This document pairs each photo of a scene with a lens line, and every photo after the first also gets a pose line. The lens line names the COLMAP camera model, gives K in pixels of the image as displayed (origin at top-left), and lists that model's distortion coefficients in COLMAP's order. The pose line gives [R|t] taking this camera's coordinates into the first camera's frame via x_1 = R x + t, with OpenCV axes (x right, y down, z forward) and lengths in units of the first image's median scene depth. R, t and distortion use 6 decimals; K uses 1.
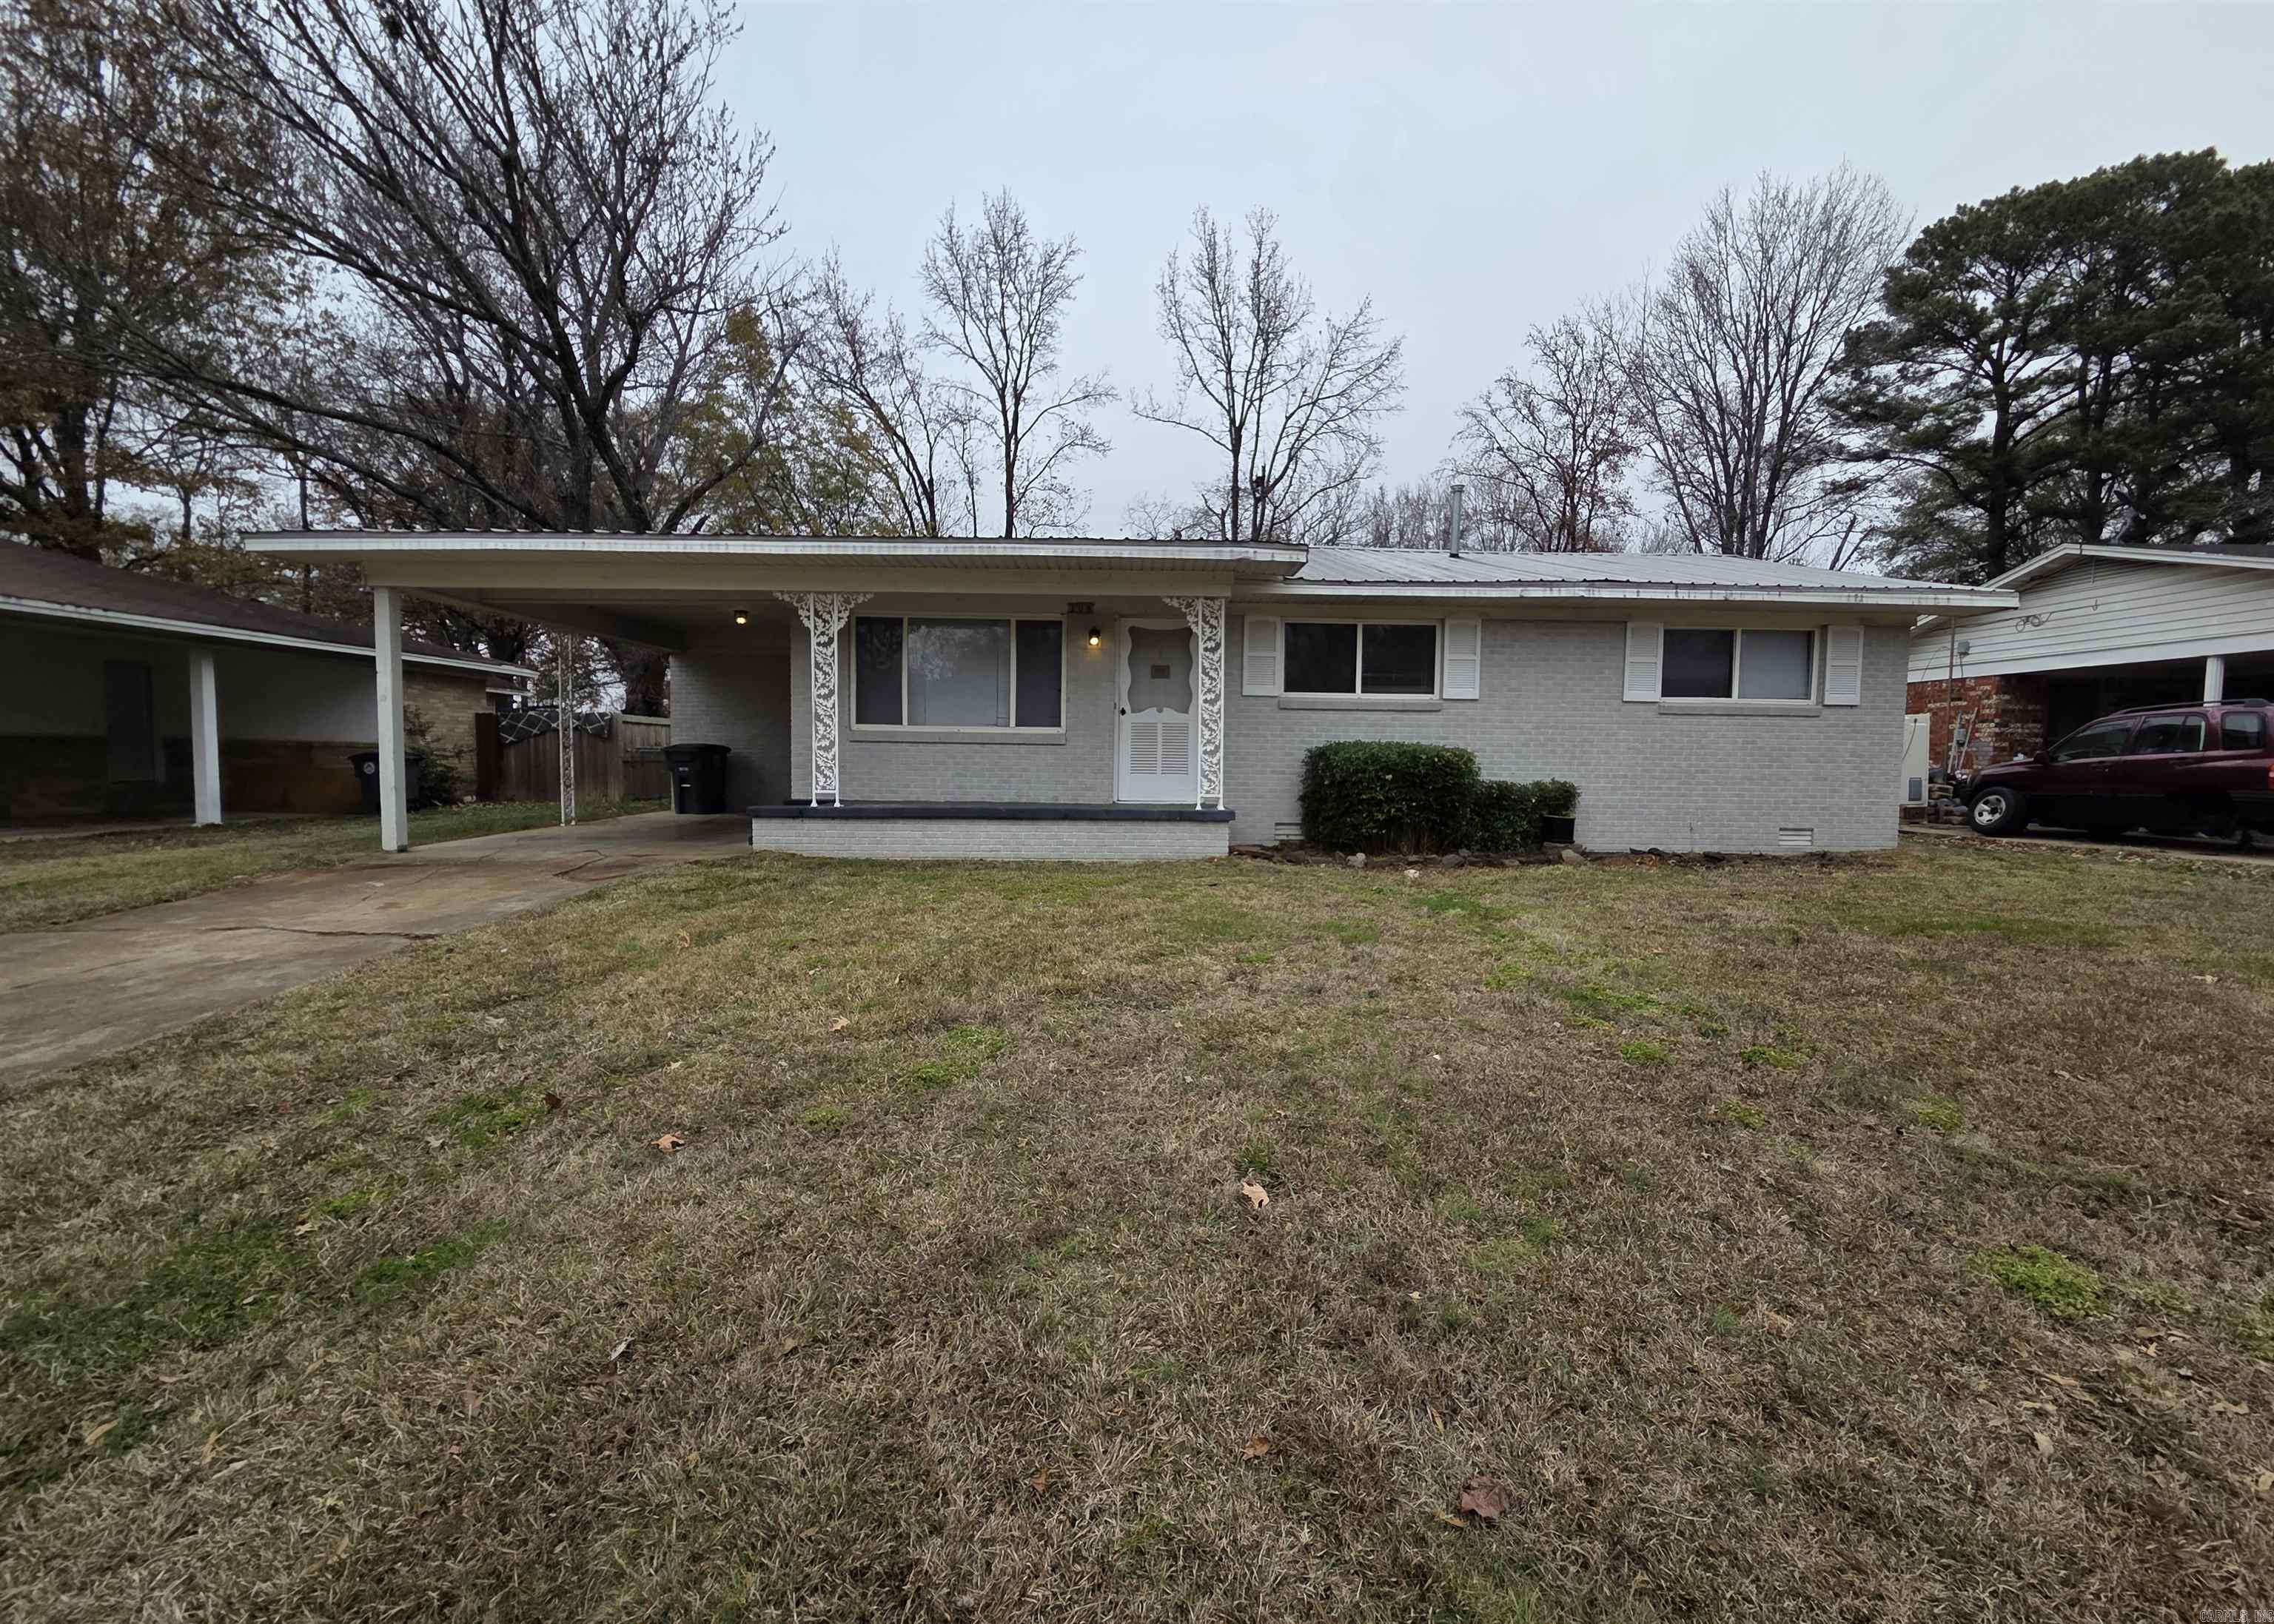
lens RADIAL K [[934.0, 0, 1137.0], [0, 934.0, 812.0], [0, 0, 1]] dist [0.005855, 0.000118]
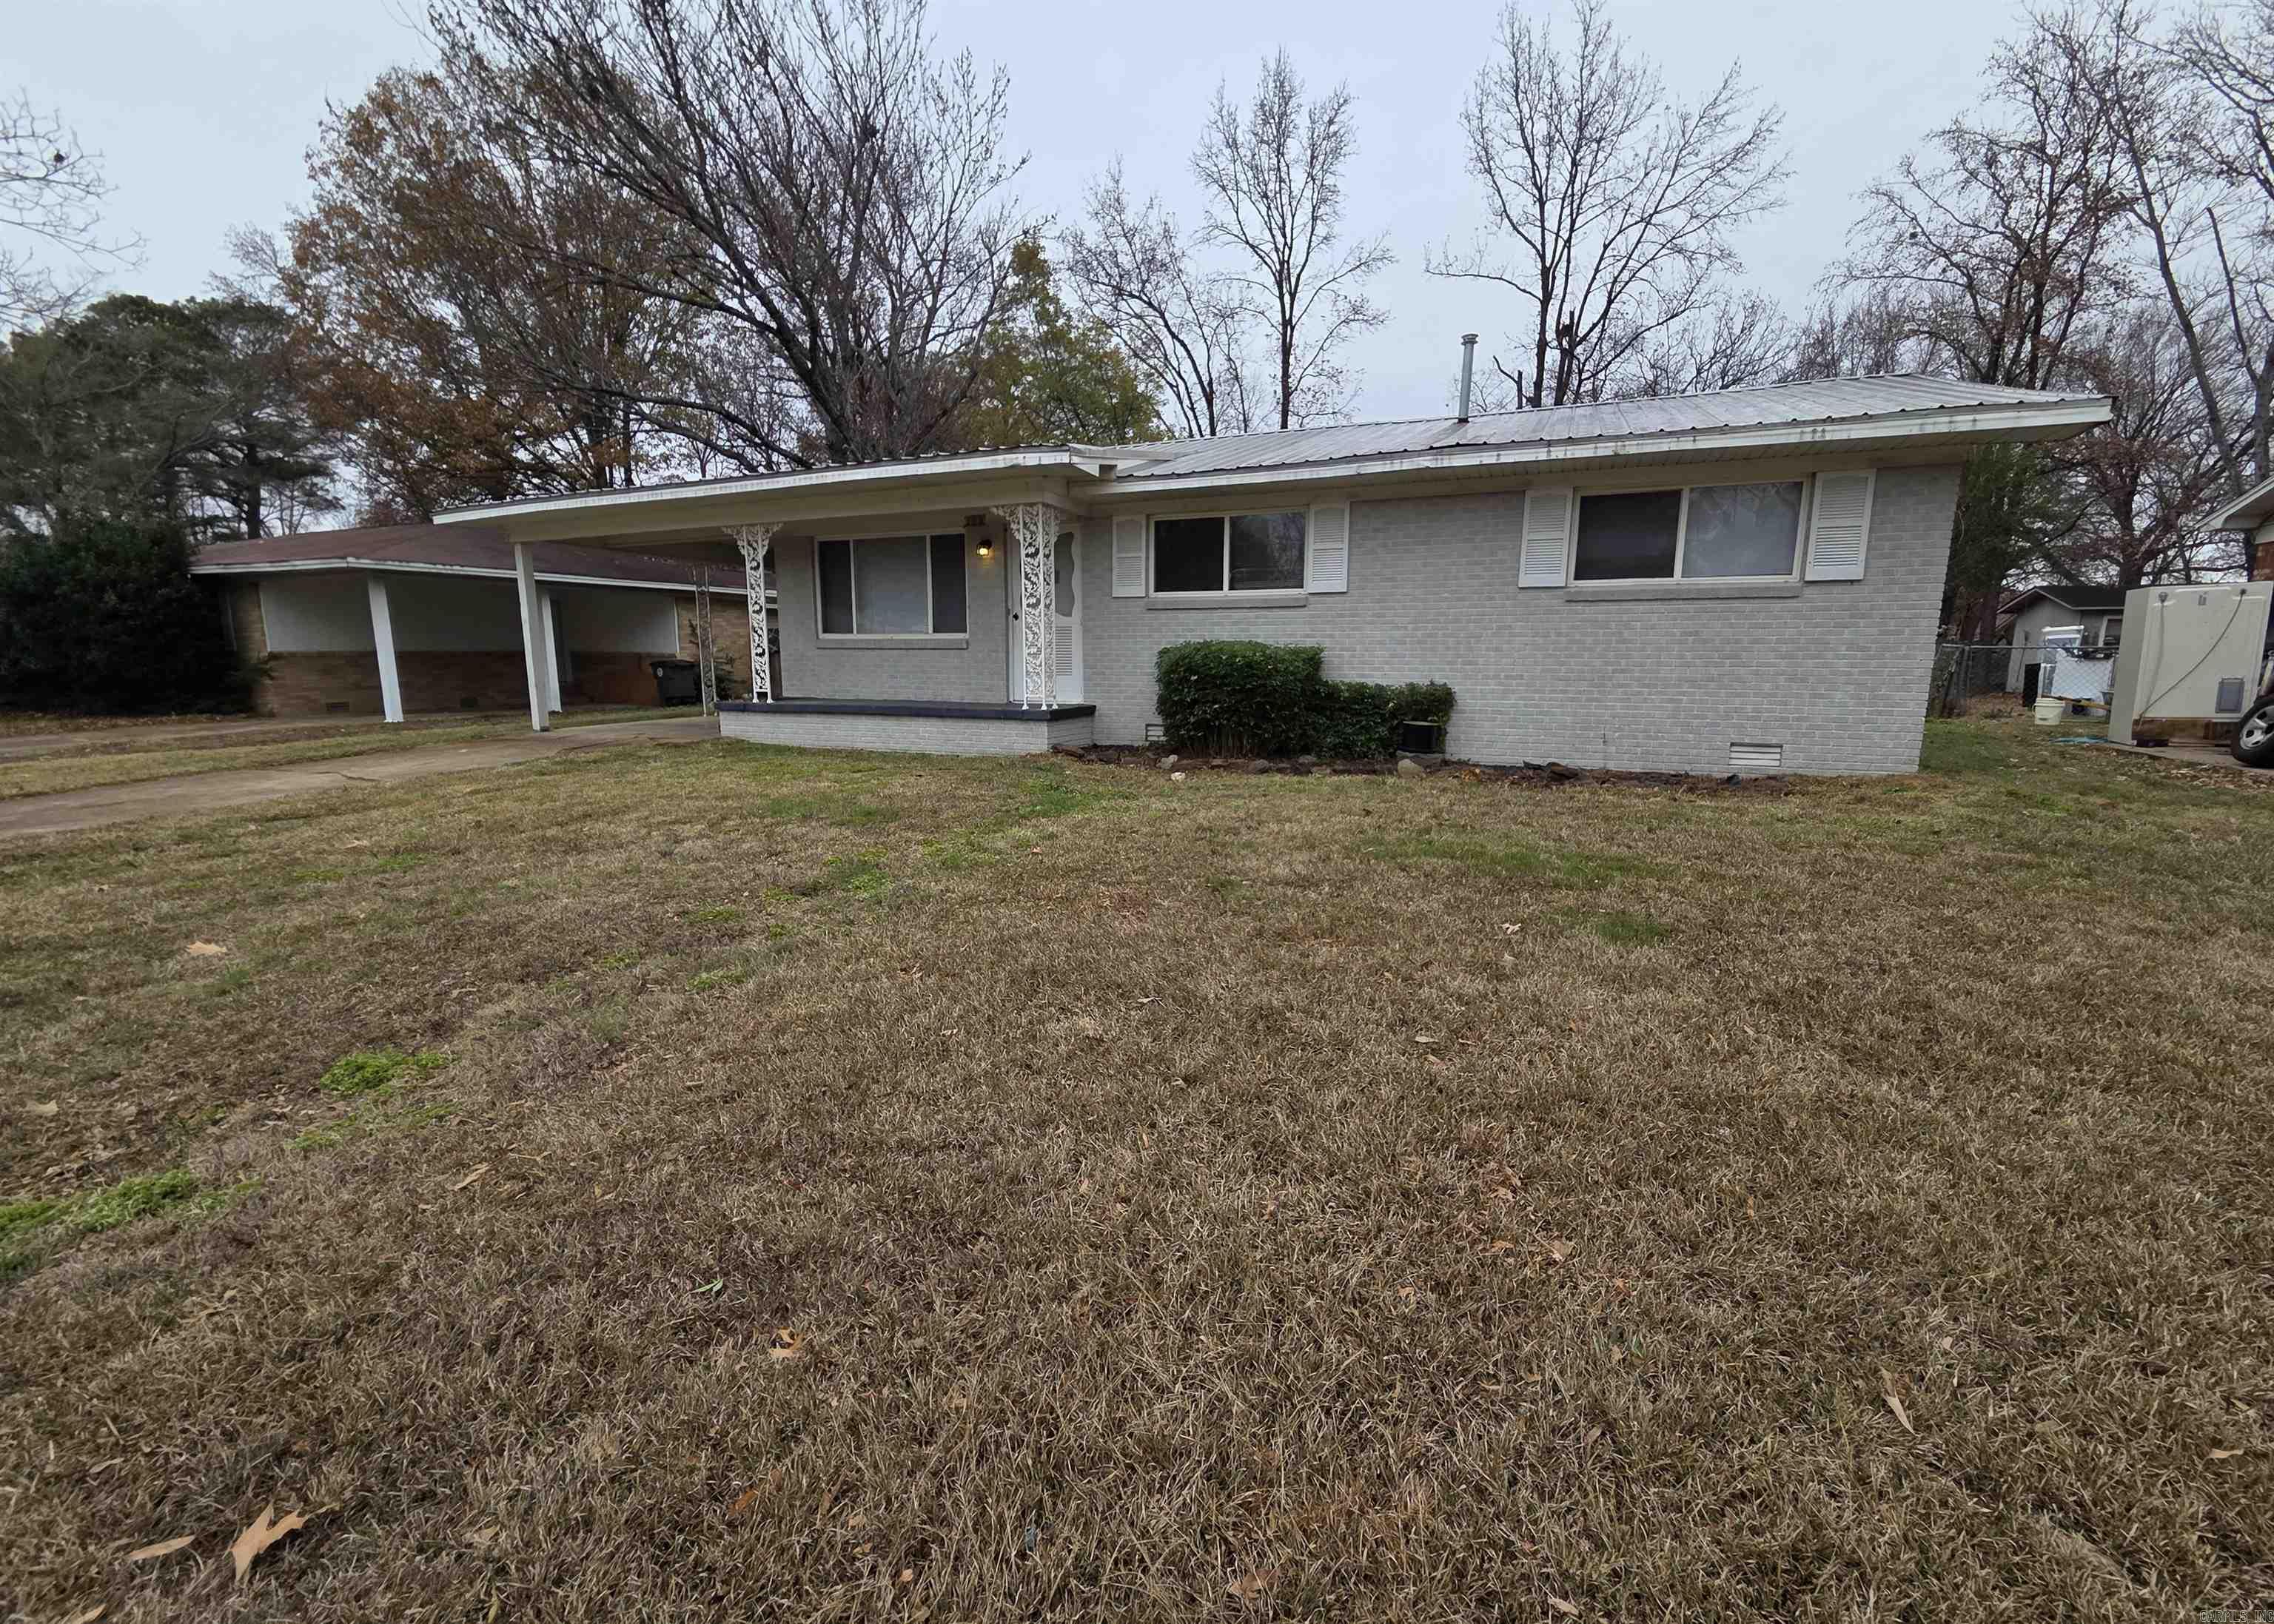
lens RADIAL K [[934.0, 0, 1137.0], [0, 934.0, 812.0], [0, 0, 1]] dist [0.005855, 0.000118]
pose [[0.906848, 0.058691, -0.417350, 0.569753], [-0.015643, 0.994261, 0.105831, -0.000604], [0.421167, -0.089444, 0.902562, 0.072350]]
